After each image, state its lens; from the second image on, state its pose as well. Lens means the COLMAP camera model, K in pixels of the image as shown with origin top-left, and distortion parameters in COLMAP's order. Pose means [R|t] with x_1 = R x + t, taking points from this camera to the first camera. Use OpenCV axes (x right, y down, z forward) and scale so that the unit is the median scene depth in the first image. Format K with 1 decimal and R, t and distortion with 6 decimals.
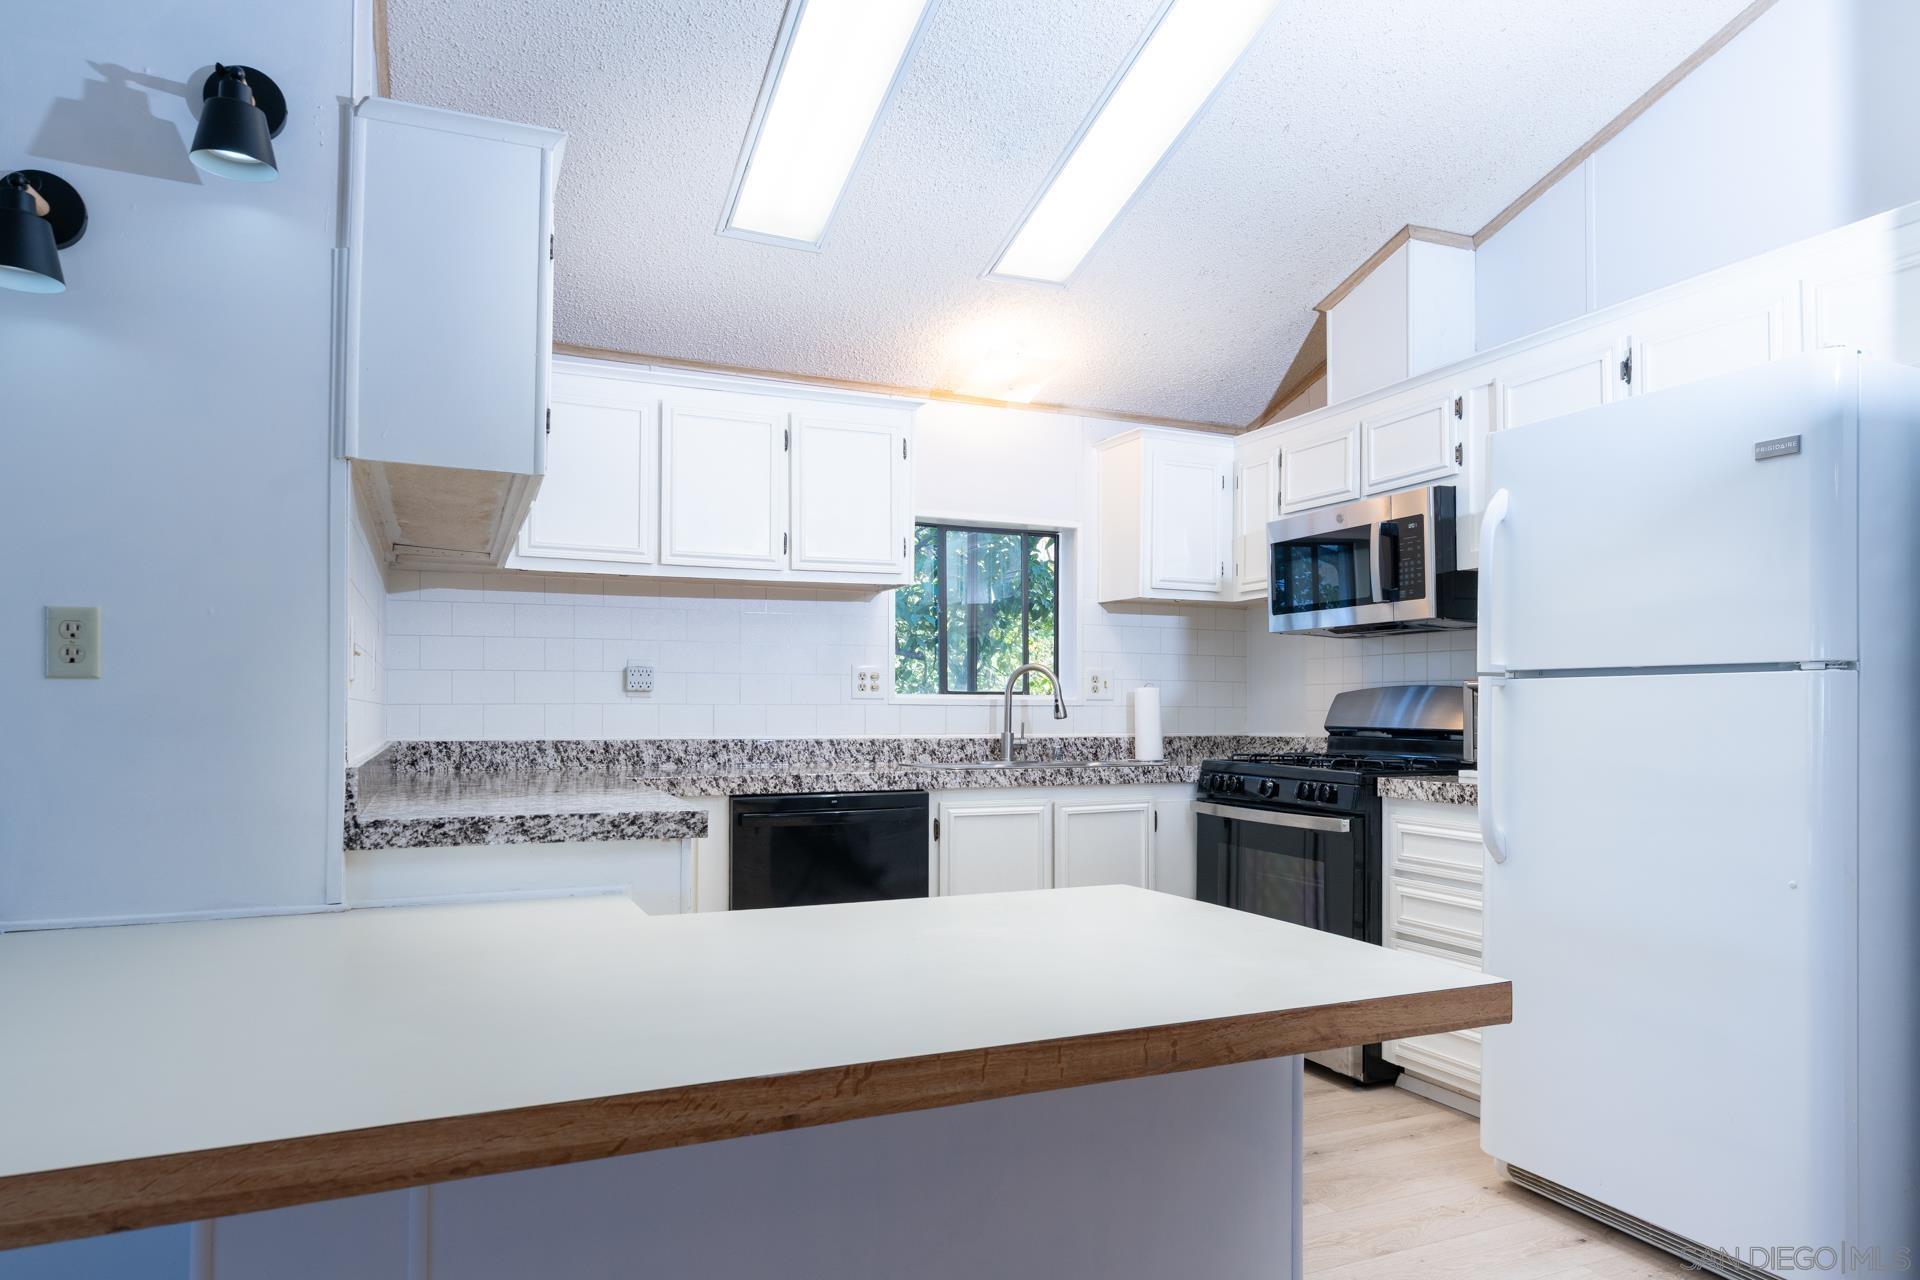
lens RADIAL K [[1182.1, 0, 970.8], [0, 1182.1, 692.7], [0, 0, 1]] dist [0.010378, 0.000328]
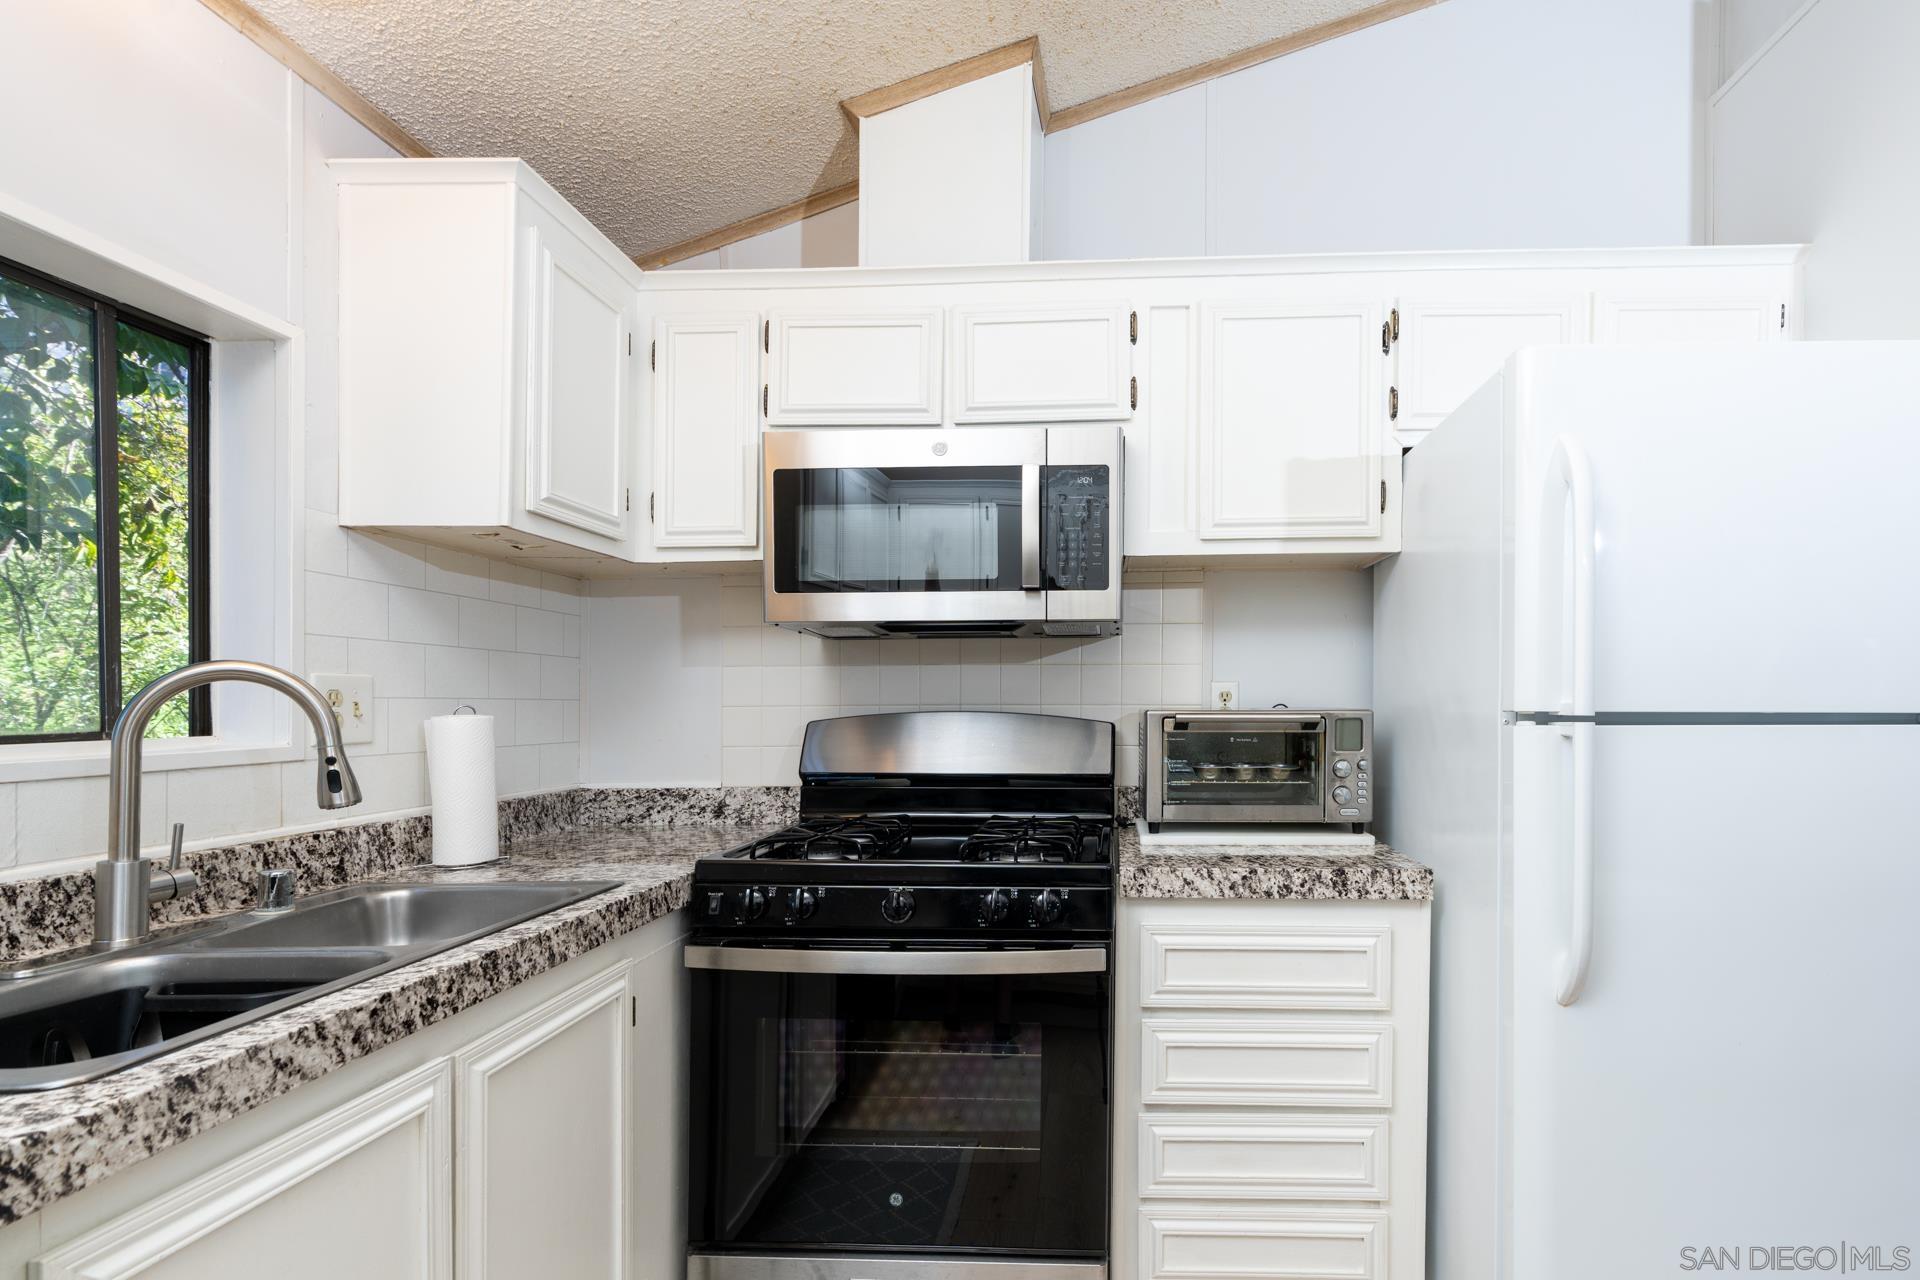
lens RADIAL K [[903.4, 0, 1069.8], [0, 903.4, 714.9], [0, 0, 1]] dist [-0.008029, 0.004454]
pose [[0.454124, -0.020693, 0.890698, -0.083808], [-0.005213, 0.999651, 0.025882, -0.018571], [-0.890923, -0.016397, 0.453858, 0.698423]]
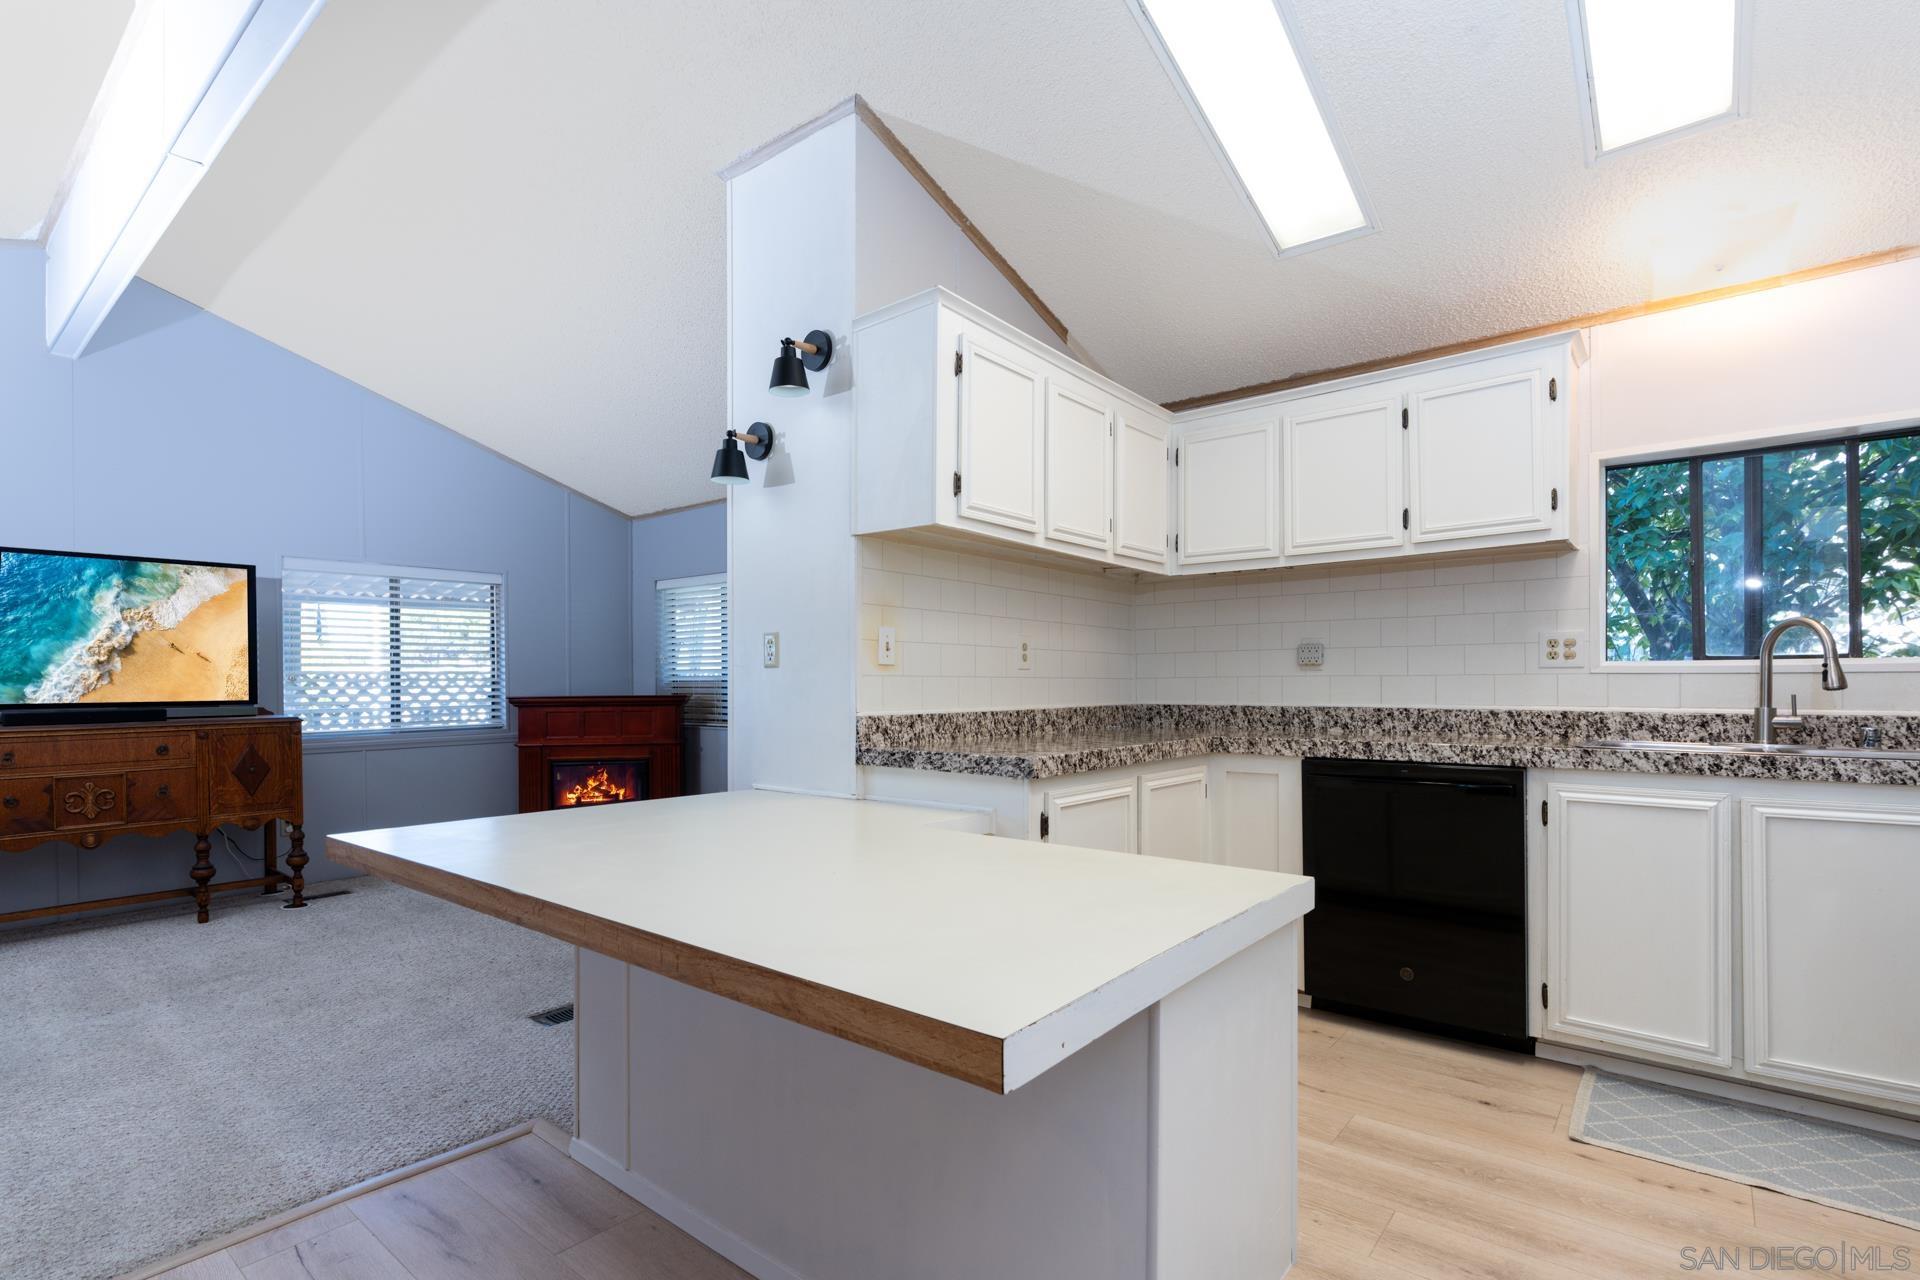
lens RADIAL K [[903.4, 0, 932.1], [0, 903.4, 682.9], [0, 0, 1]] dist [-0.008029, 0.004454]
pose [[0.432062, -0.004378, -0.901833, 0.361979], [0.018062, 0.999830, 0.003800, 0.006123], [0.901663, -0.017930, 0.432067, 0.274028]]
